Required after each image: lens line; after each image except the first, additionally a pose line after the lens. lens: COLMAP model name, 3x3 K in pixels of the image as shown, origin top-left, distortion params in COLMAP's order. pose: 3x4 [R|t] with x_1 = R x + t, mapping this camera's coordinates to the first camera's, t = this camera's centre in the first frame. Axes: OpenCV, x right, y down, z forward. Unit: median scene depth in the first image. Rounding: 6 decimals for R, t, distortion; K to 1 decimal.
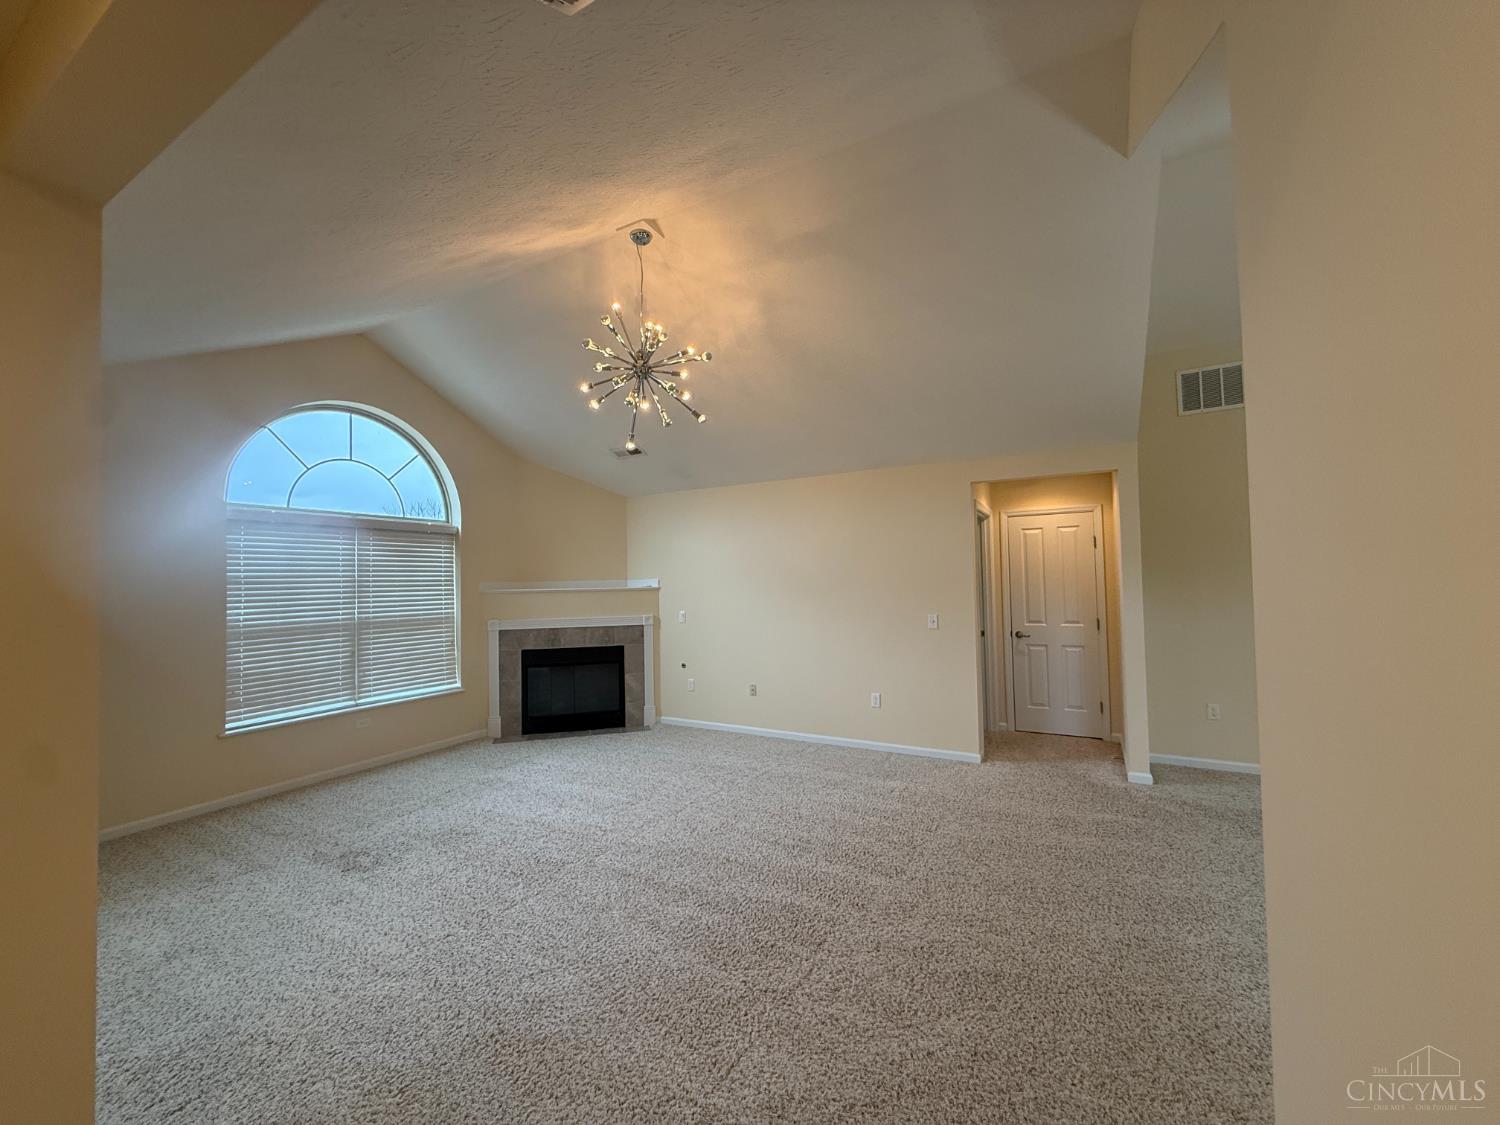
lens RADIAL K [[592.3, 0, 750.9], [0, 592.3, 560.1], [0, 0, 1]] dist [-0.002253, 0.001059]
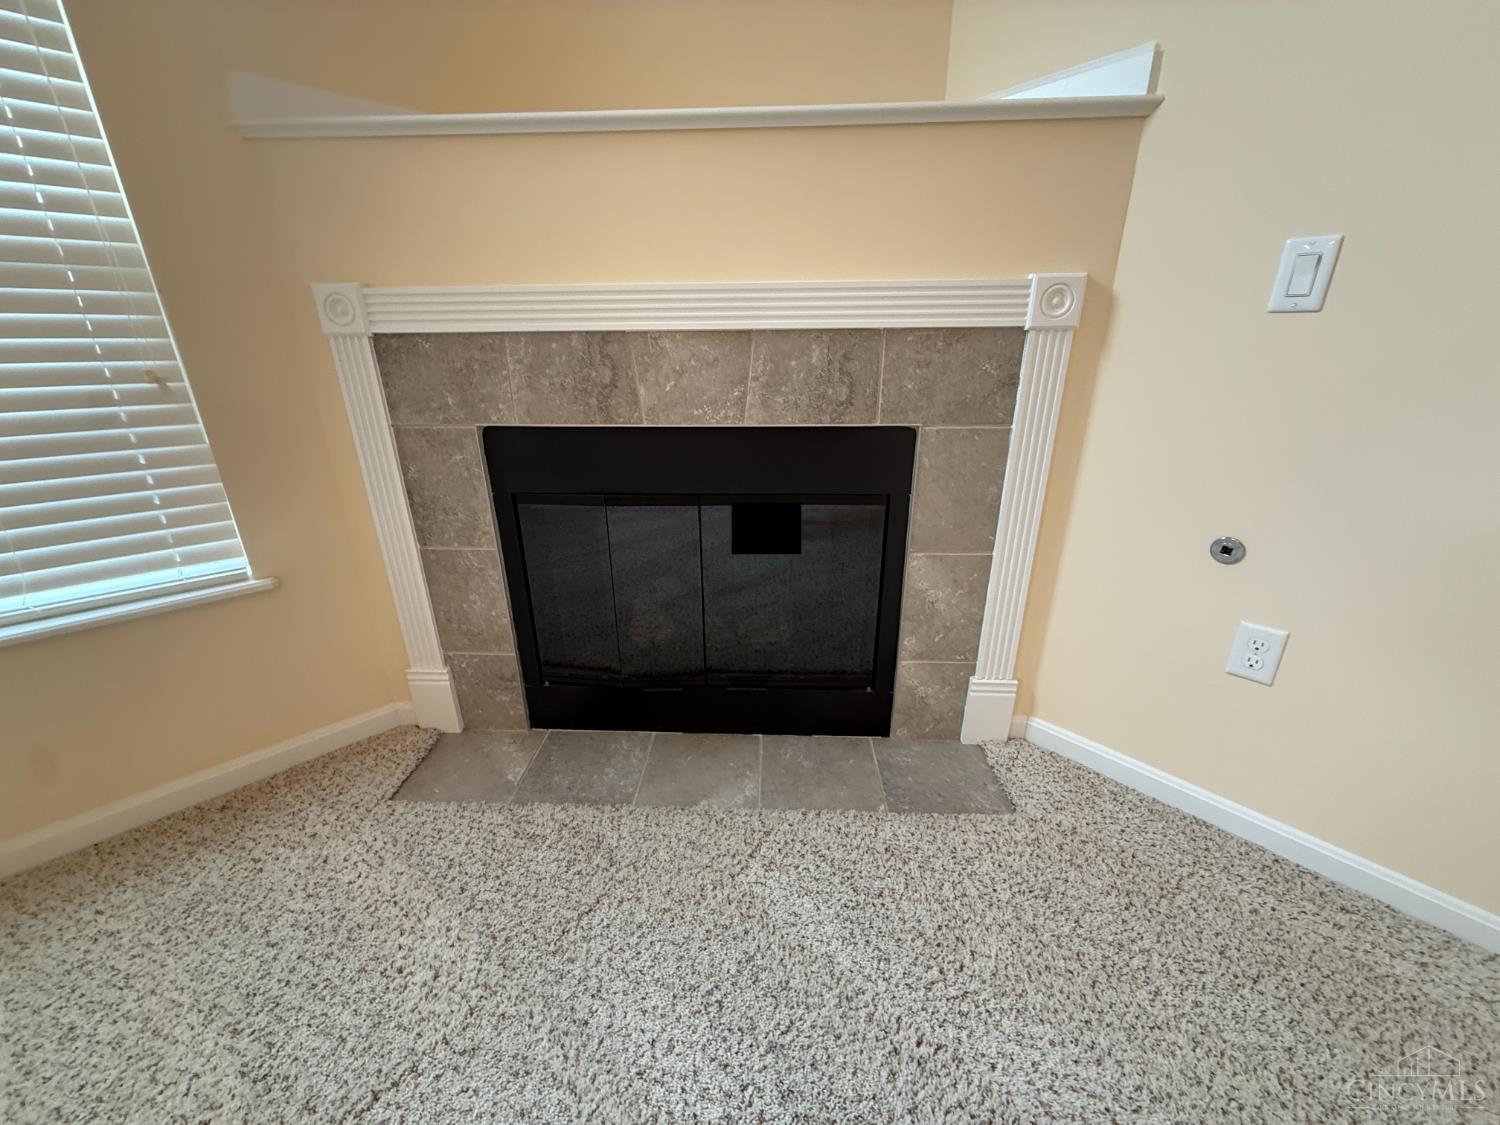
lens RADIAL K [[592.3, 0, 745.7], [0, 592.3, 560.0], [0, 0, 1]] dist [-0.002253, 0.001059]
pose [[0.952856, 0.120111, -0.278638, -0.208720], [0.003325, 0.914125, 0.405419, 0.101351], [0.303405, -0.387232, 0.870630, 0.778234]]
